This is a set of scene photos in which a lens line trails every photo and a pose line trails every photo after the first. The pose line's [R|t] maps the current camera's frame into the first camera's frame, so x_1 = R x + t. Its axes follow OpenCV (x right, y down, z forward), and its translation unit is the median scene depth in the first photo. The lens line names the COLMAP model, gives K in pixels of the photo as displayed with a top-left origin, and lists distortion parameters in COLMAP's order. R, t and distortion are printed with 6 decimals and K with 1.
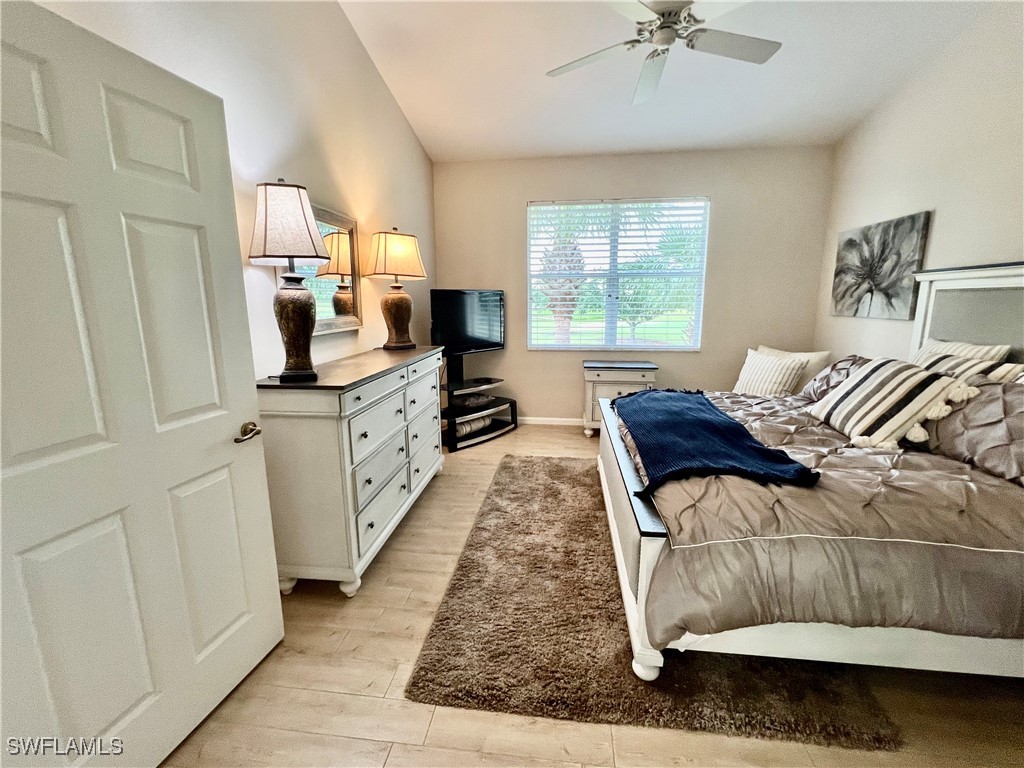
lens RADIAL K [[445.5, 0, 510.7], [0, 445.5, 387.1], [0, 0, 1]] dist [0.003616, 0.000118]
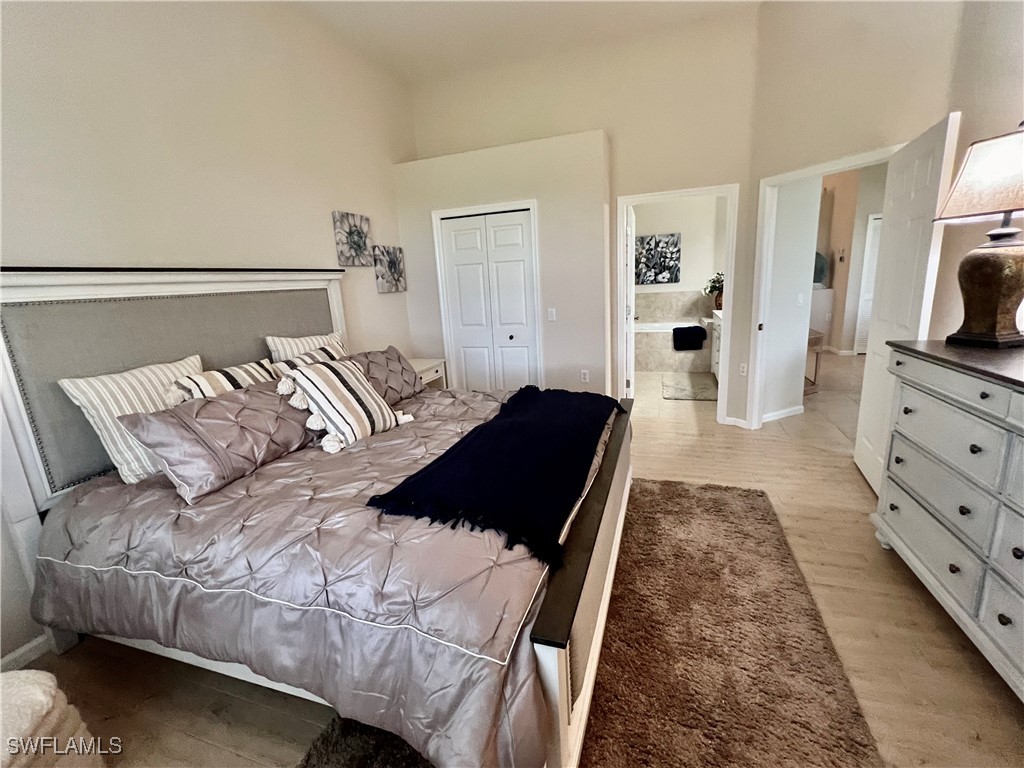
lens RADIAL K [[445.5, 0, 507.2], [0, 445.5, 384.7], [0, 0, 1]] dist [0.003616, 0.000118]
pose [[-0.972719, 0.010158, 0.231765, 0.169330], [0.103006, 0.914072, 0.392253, -0.249215], [-0.207865, 0.405426, -0.890181, 1.264557]]
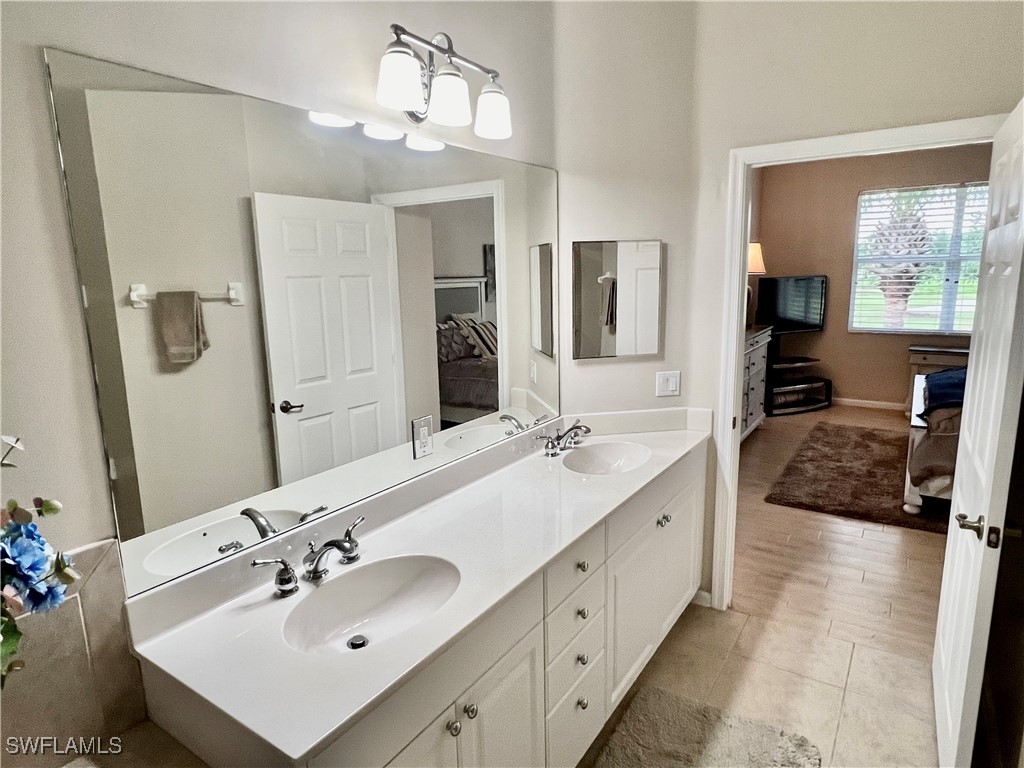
lens RADIAL K [[595.1, 0, 514.1], [0, 595.1, 387.6], [0, 0, 1]] dist [-0.004701, -0.001143]
pose [[0.890966, 0.073007, -0.448162, -0.039212], [-0.069830, 0.997279, 0.023635, 0.100203], [0.448668, 0.010237, 0.893640, -0.877364]]
